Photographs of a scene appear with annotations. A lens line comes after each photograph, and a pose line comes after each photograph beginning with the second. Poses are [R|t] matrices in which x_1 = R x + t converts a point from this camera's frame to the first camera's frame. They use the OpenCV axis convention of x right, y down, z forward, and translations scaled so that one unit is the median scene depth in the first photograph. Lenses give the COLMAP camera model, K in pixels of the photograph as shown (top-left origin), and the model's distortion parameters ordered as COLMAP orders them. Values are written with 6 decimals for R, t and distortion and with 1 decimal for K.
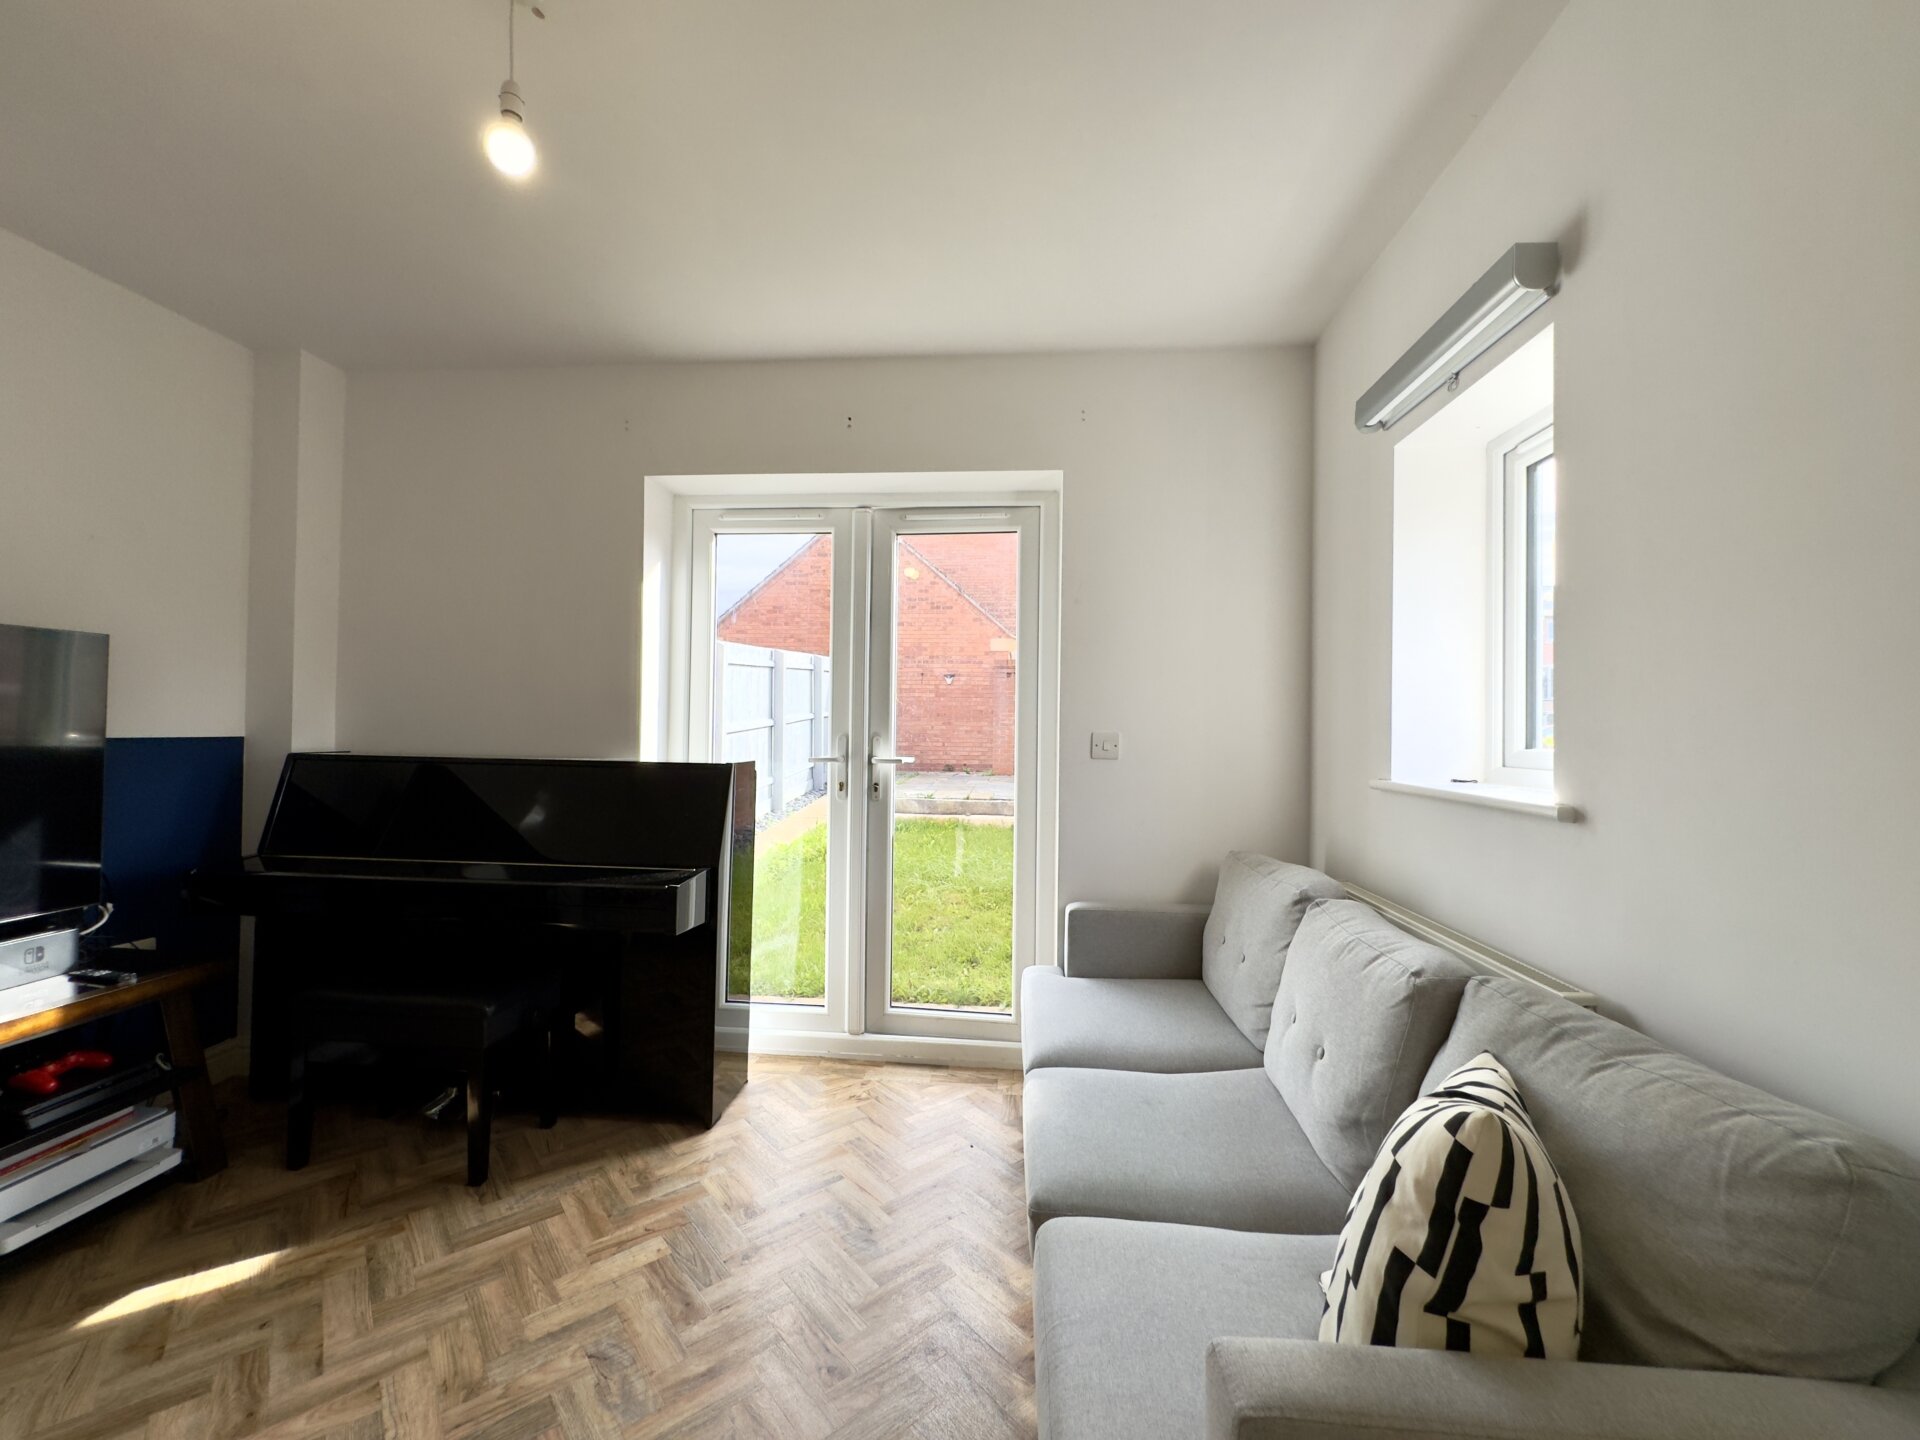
lens RADIAL K [[768.4, 0, 959.3], [0, 768.4, 717.9], [0, 0, 1]] dist [-0.002311, 0.000898]
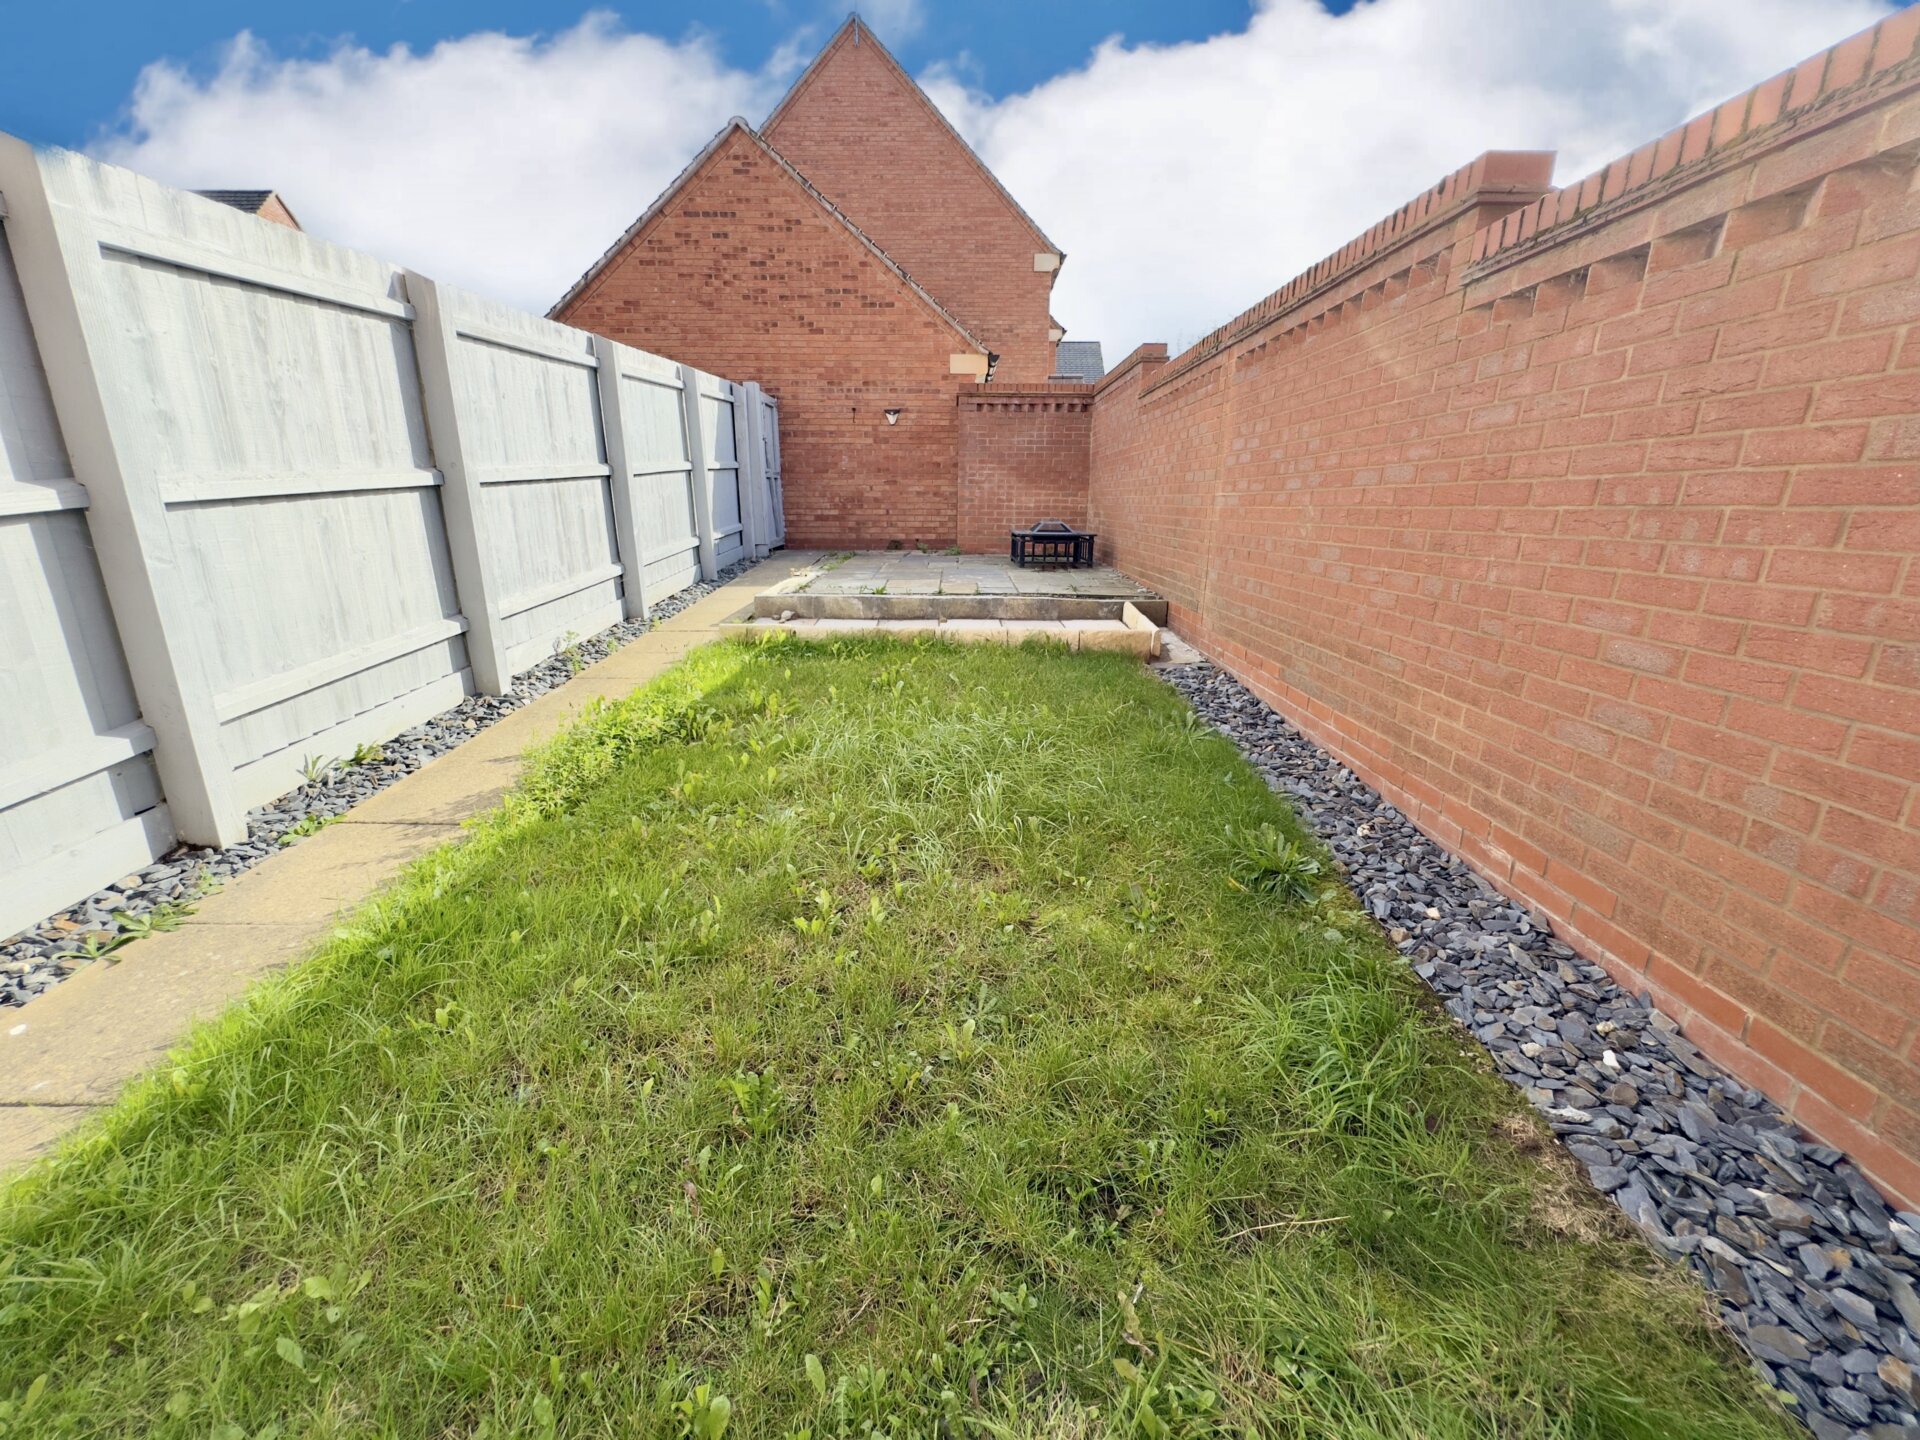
lens RADIAL K [[768.4, 0, 959.3], [0, 768.4, 717.9], [0, 0, 1]] dist [-0.002311, 0.000898]
pose [[0.995962, -0.031002, 0.084251, -0.138001], [0.005870, 0.958961, 0.283479, 0.107560], [-0.089582, -0.281839, 0.955270, 1.657702]]
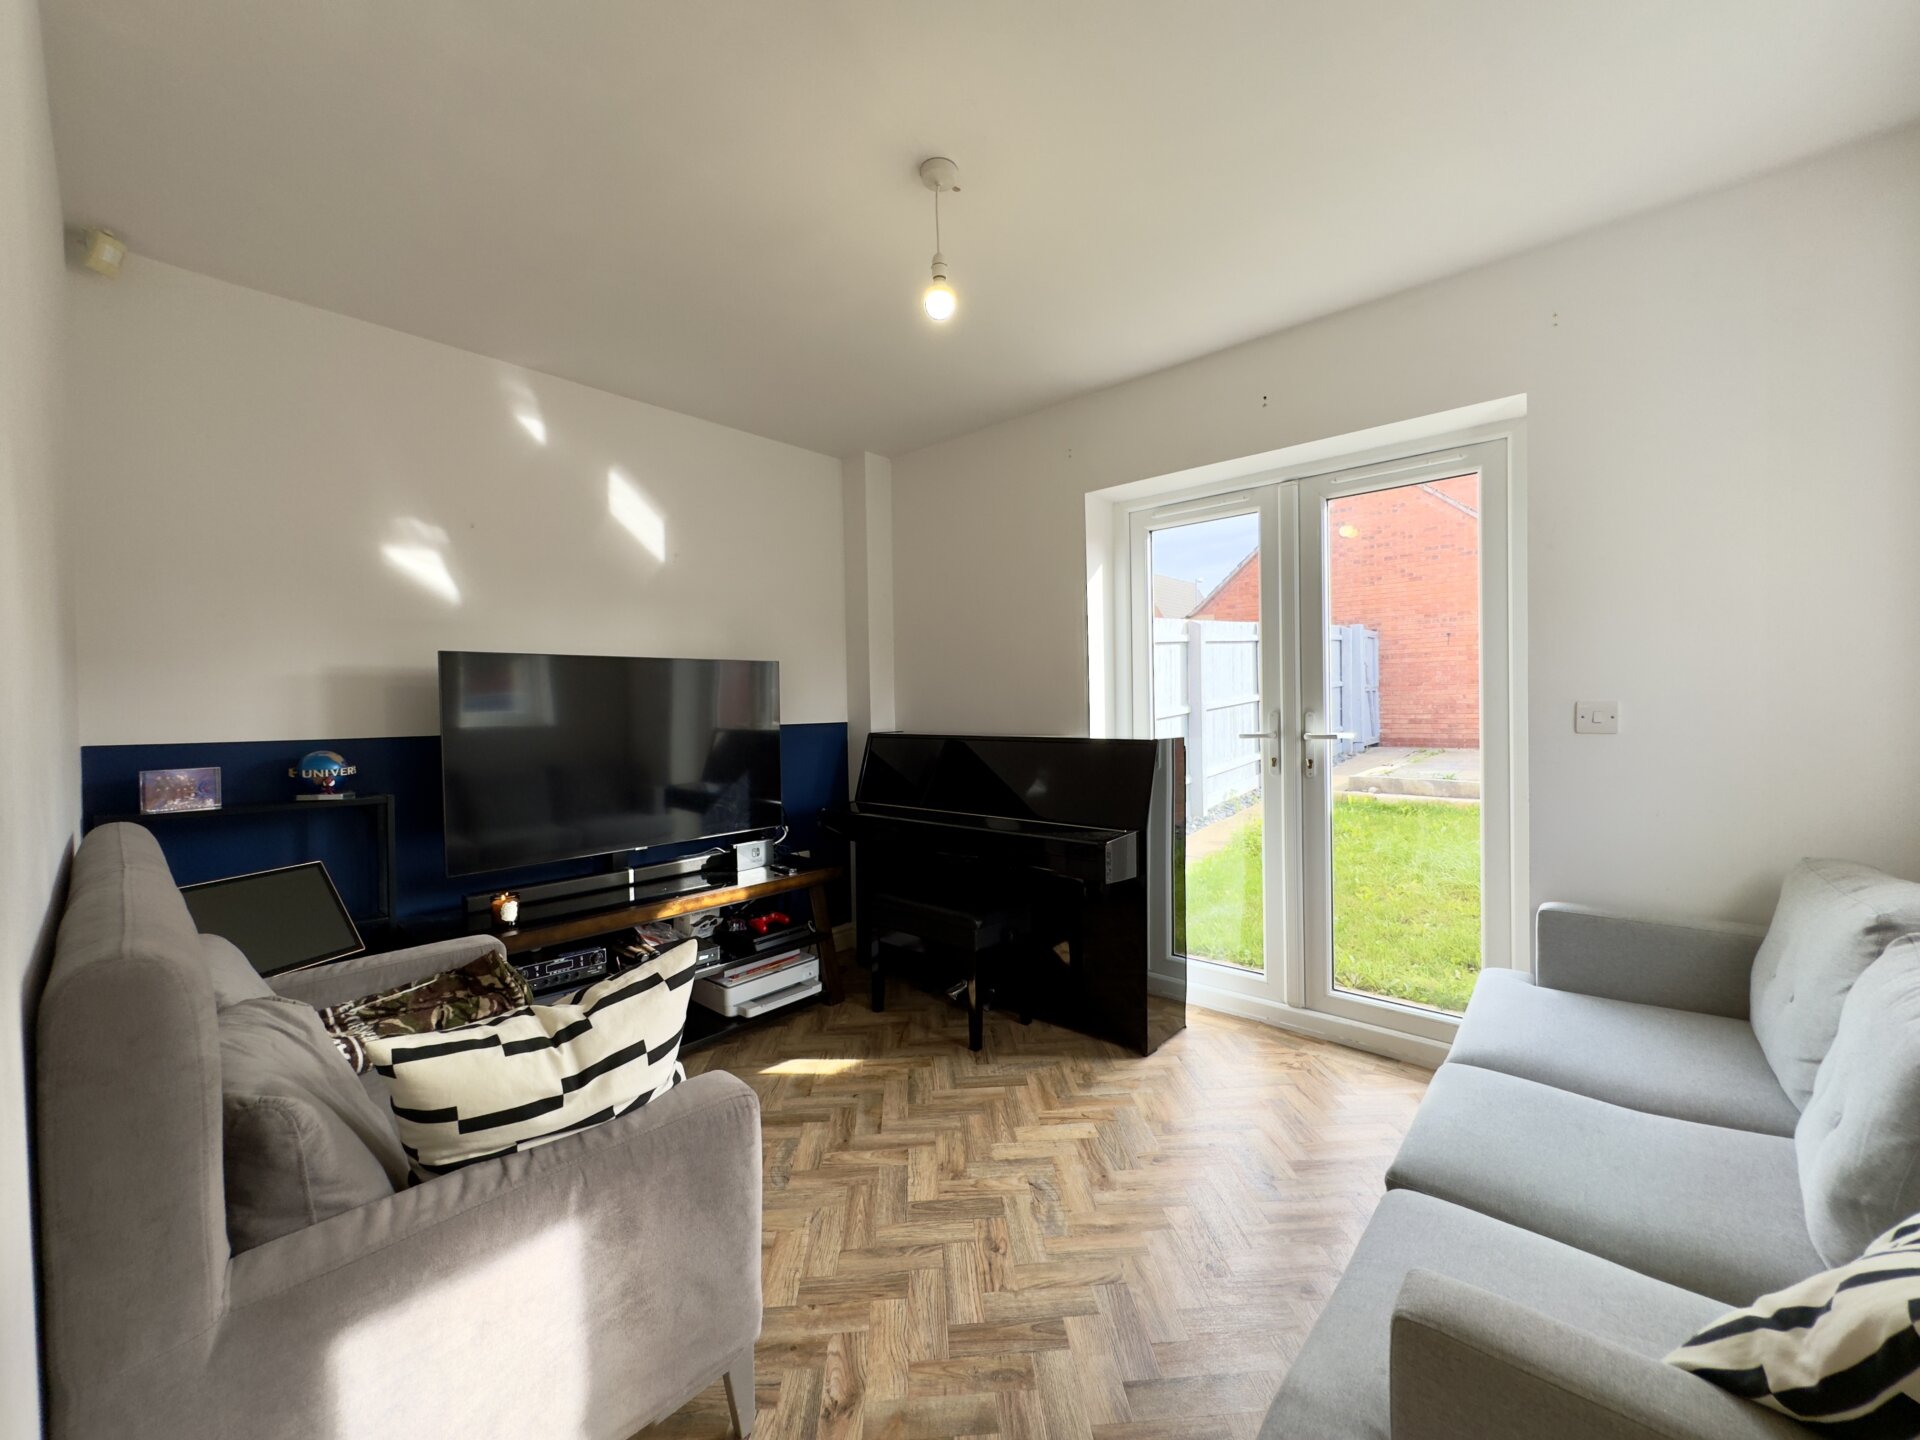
lens RADIAL K [[769.2, 0, 956.2], [0, 769.2, 717.8], [0, 0, 1]] dist [-0.000018, 0.000619]
pose [[0.800682, -0.018552, -0.598802, 0.163829], [0.037487, 0.999113, 0.019170, -0.005679], [0.597915, -0.037796, 0.800668, -0.083212]]
